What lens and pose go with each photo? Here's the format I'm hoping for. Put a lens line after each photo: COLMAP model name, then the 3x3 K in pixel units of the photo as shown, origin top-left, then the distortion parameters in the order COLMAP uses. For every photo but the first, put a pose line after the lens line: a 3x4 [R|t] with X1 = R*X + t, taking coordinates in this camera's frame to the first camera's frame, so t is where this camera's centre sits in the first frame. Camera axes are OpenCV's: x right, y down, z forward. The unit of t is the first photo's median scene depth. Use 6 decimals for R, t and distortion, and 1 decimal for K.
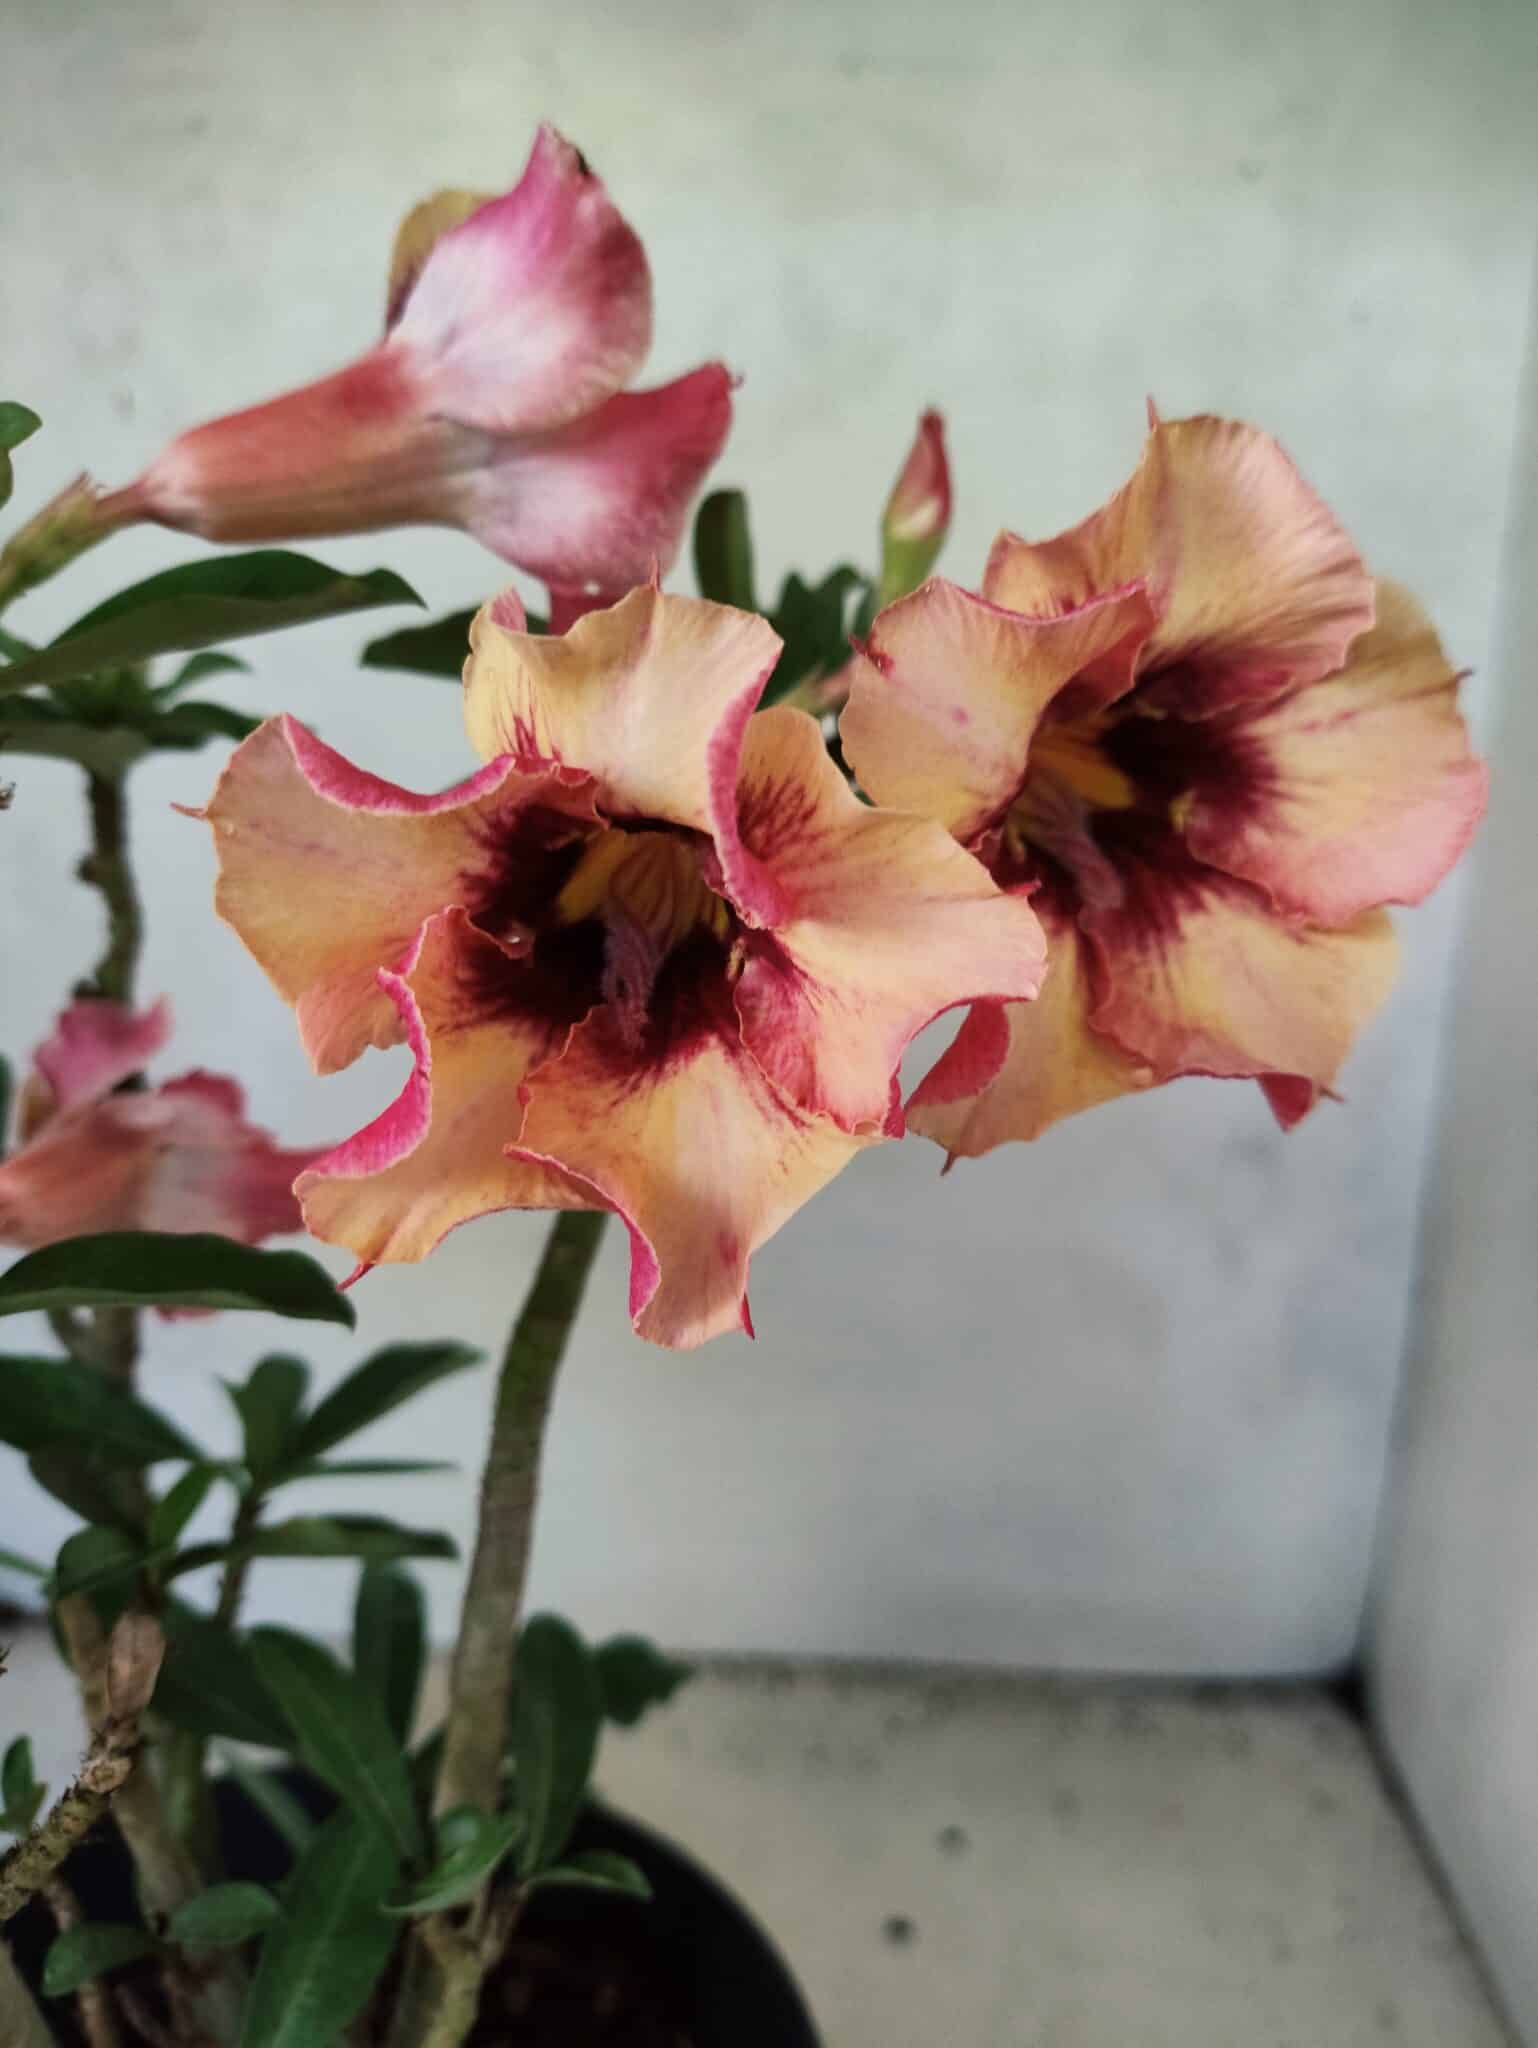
lens RADIAL K [[1565.6, 0, 849.9], [0, 1565.6, 1016.7], [0, 0, 1]] dist [0.032973, -0.075705]
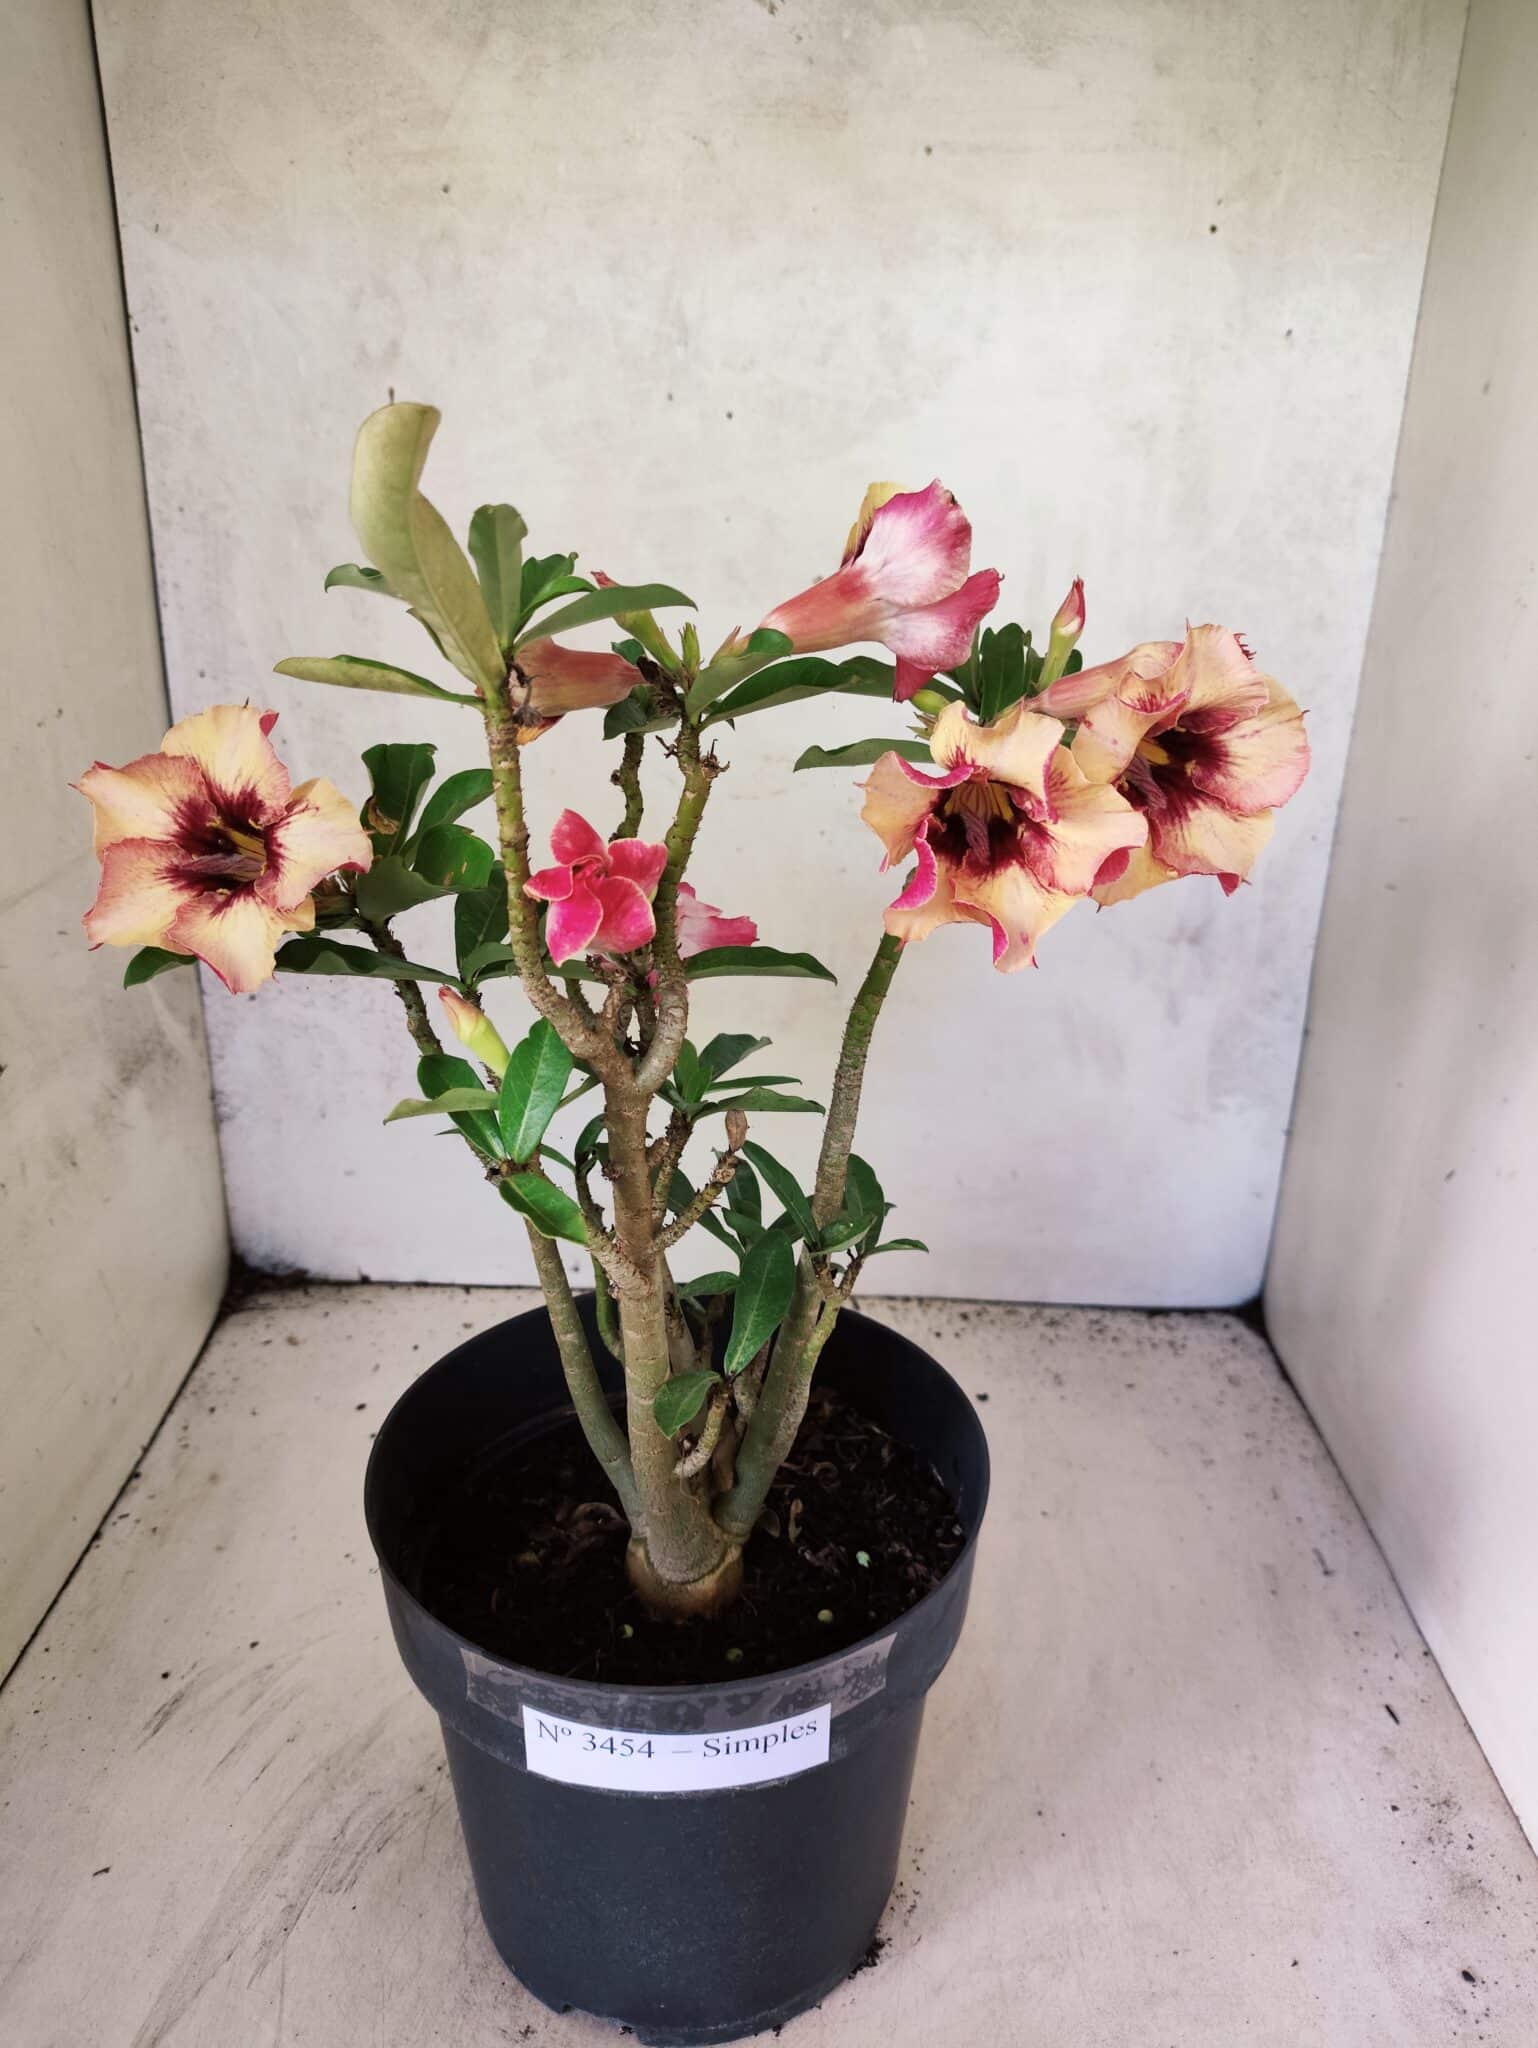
lens RADIAL K [[1565.6, 0, 773.7], [0, 1565.6, 1012.0], [0, 0, 1]] dist [0.032973, -0.075705]
pose [[0.999990, -0.004081, -0.001713, -0.450191], [0.004250, 0.993437, 0.114299, -0.034587], [0.001236, -0.114305, 0.993445, -1.530599]]
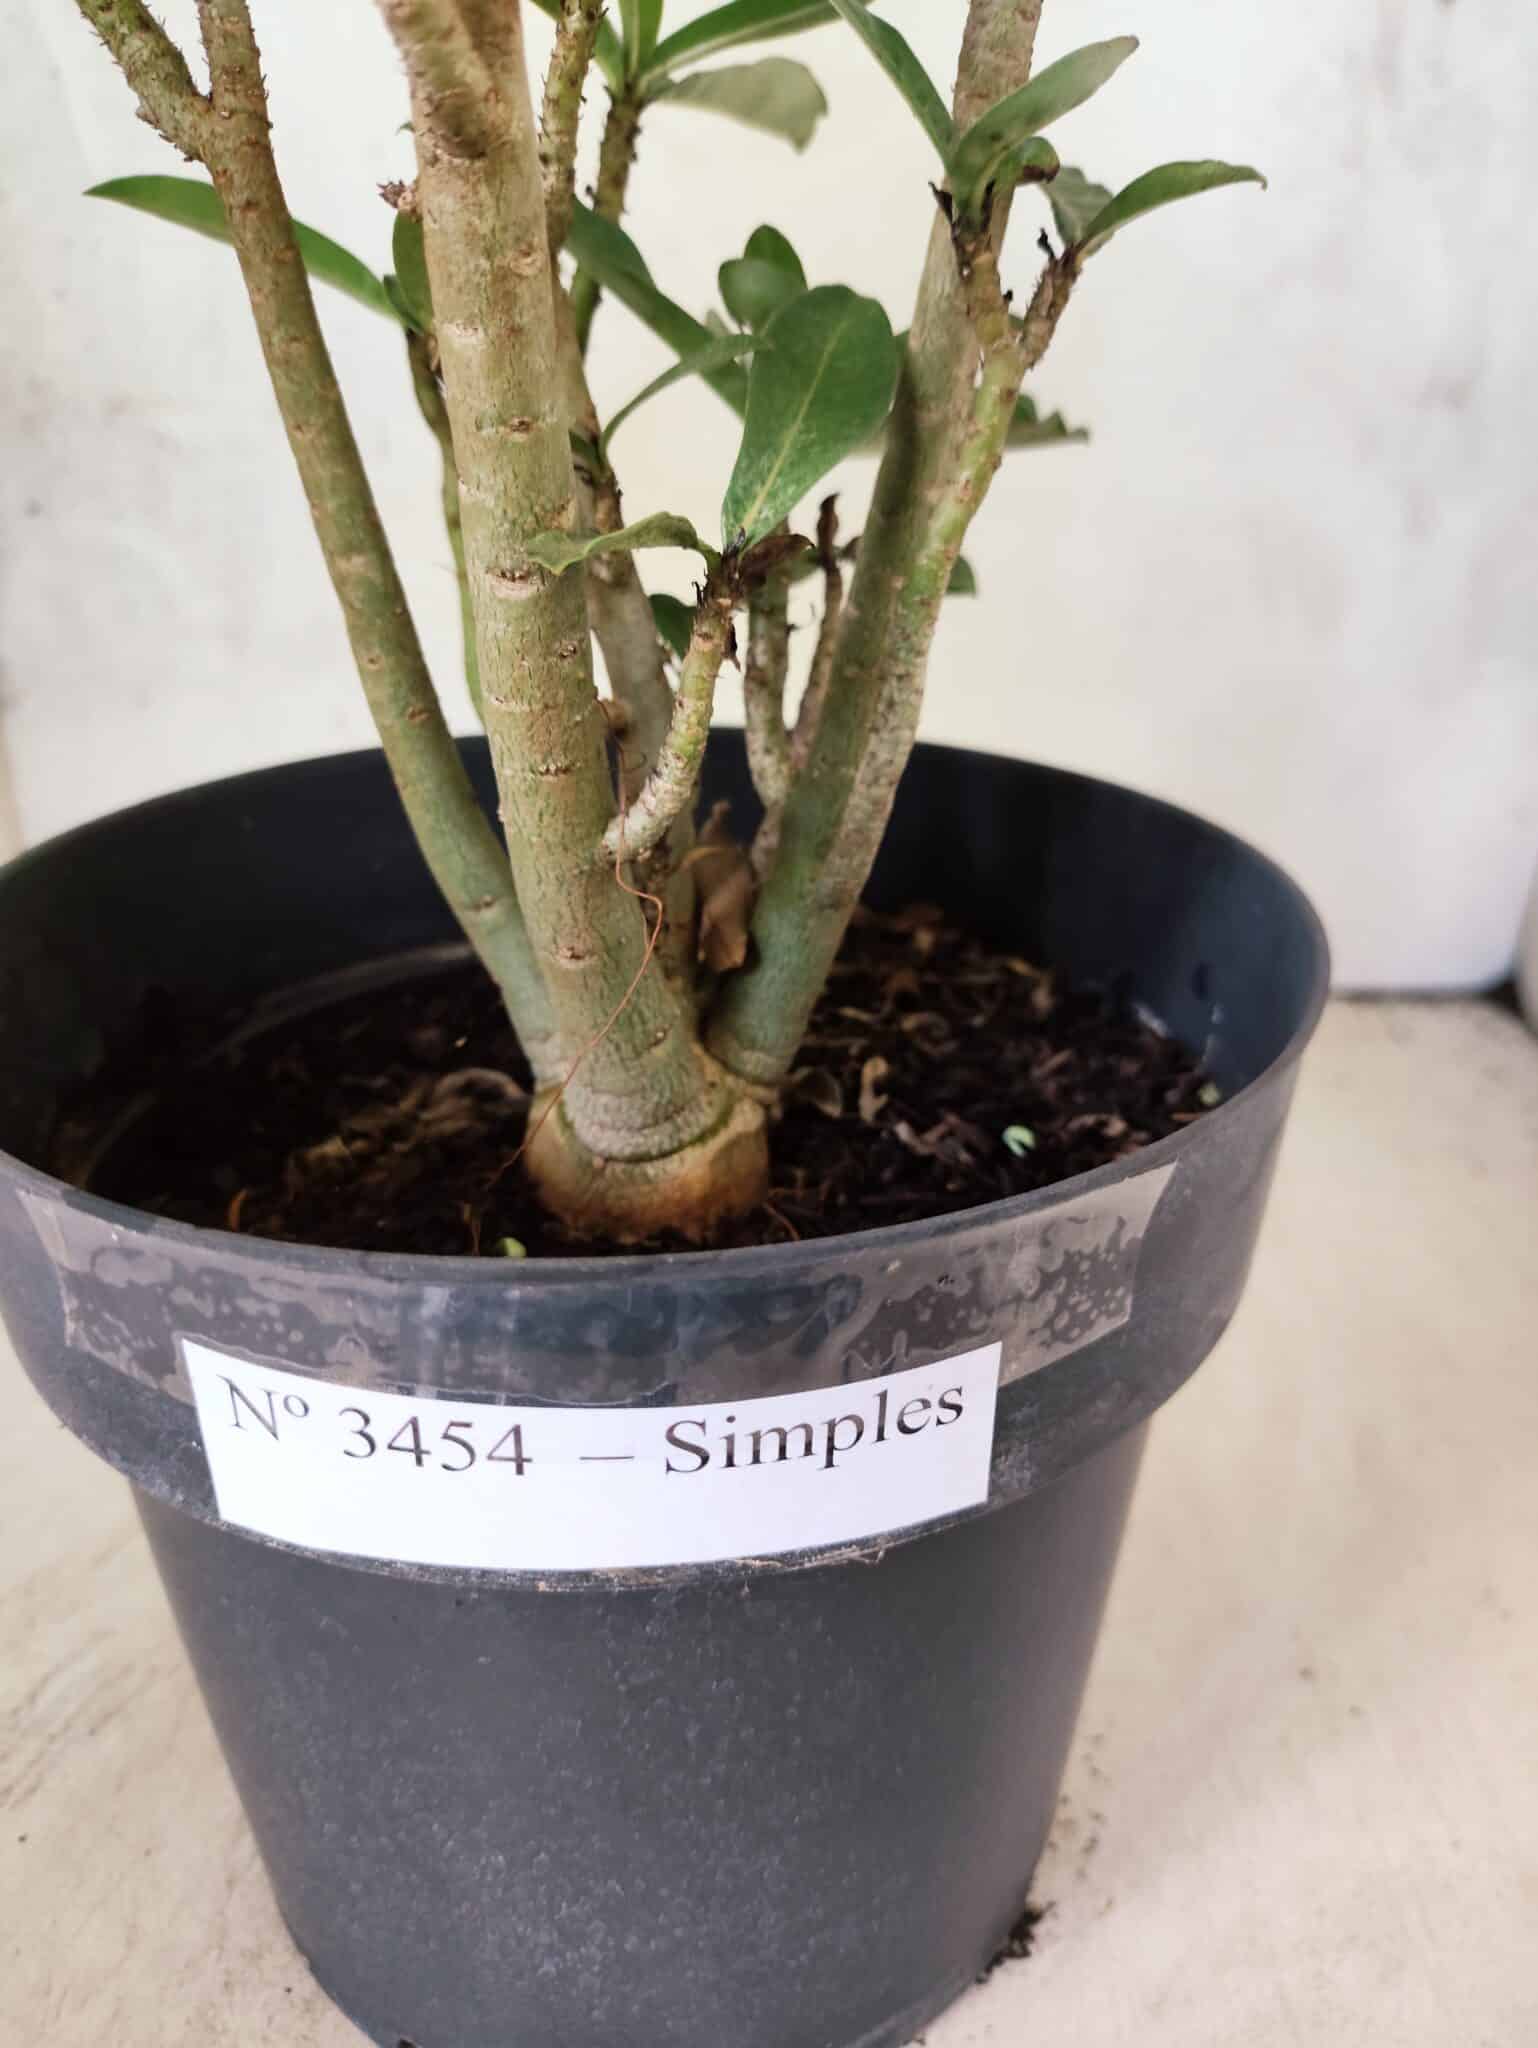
lens RADIAL K [[1565.6, 0, 787.7], [0, 1565.6, 1042.4], [0, 0, 1]] dist [0.032973, -0.075705]
pose [[0.999981, -0.001510, -0.005943, -0.497442], [0.002539, 0.984189, 0.177104, 1.150854], [0.005581, -0.177116, 0.984174, 0.143041]]
